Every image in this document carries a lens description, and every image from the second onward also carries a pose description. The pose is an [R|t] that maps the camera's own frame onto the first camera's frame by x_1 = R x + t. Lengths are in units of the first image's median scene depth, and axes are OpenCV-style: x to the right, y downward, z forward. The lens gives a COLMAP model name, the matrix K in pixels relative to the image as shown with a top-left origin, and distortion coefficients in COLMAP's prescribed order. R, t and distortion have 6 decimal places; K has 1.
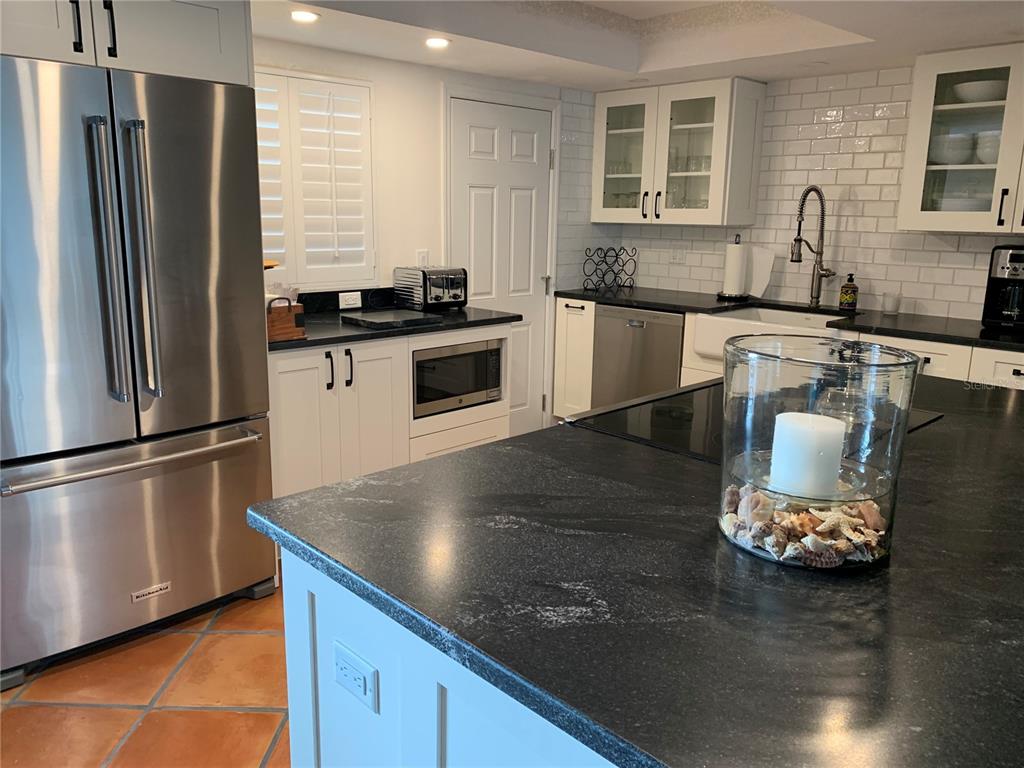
lens RADIAL K [[814.9, 0, 512.0], [0, 814.9, 384.0], [0, 0, 1]] dist [0.098166, -0.126494]
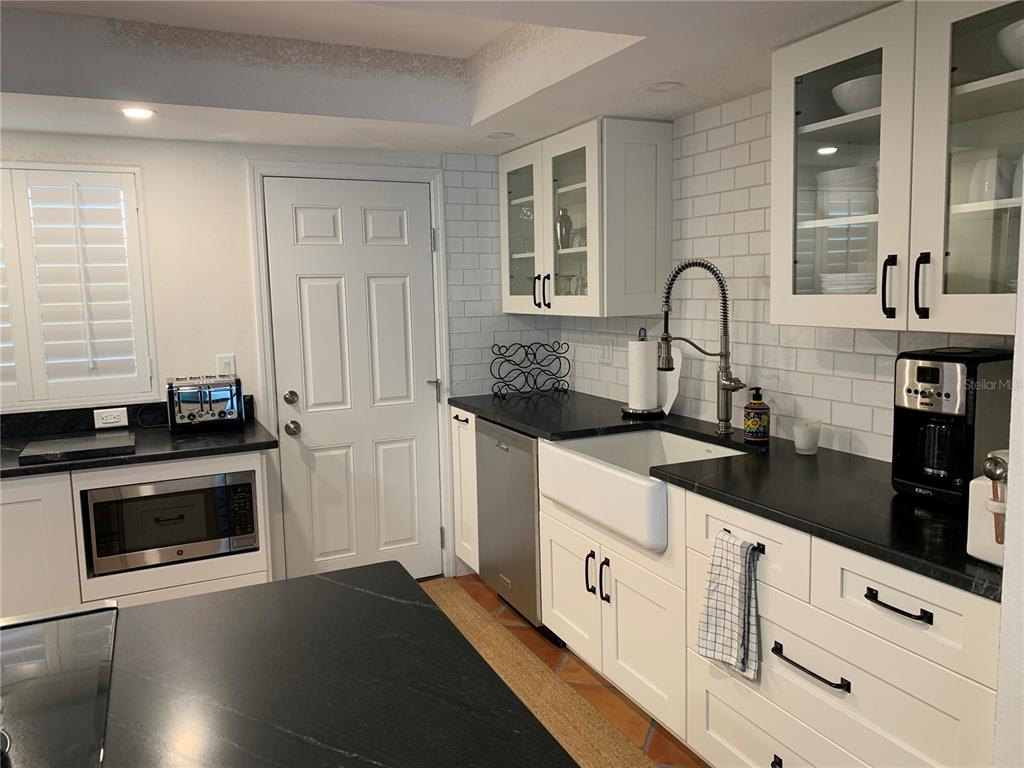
lens RADIAL K [[789.0, 0, 512.0], [0, 789.0, 384.0], [0, 0, 1]] dist [0.226839, -0.482936]
pose [[0.940879, 0.002851, -0.338730, 0.427821], [-0.032539, 0.996101, -0.081998, -0.074158], [0.337176, 0.088172, 0.937304, 0.320569]]
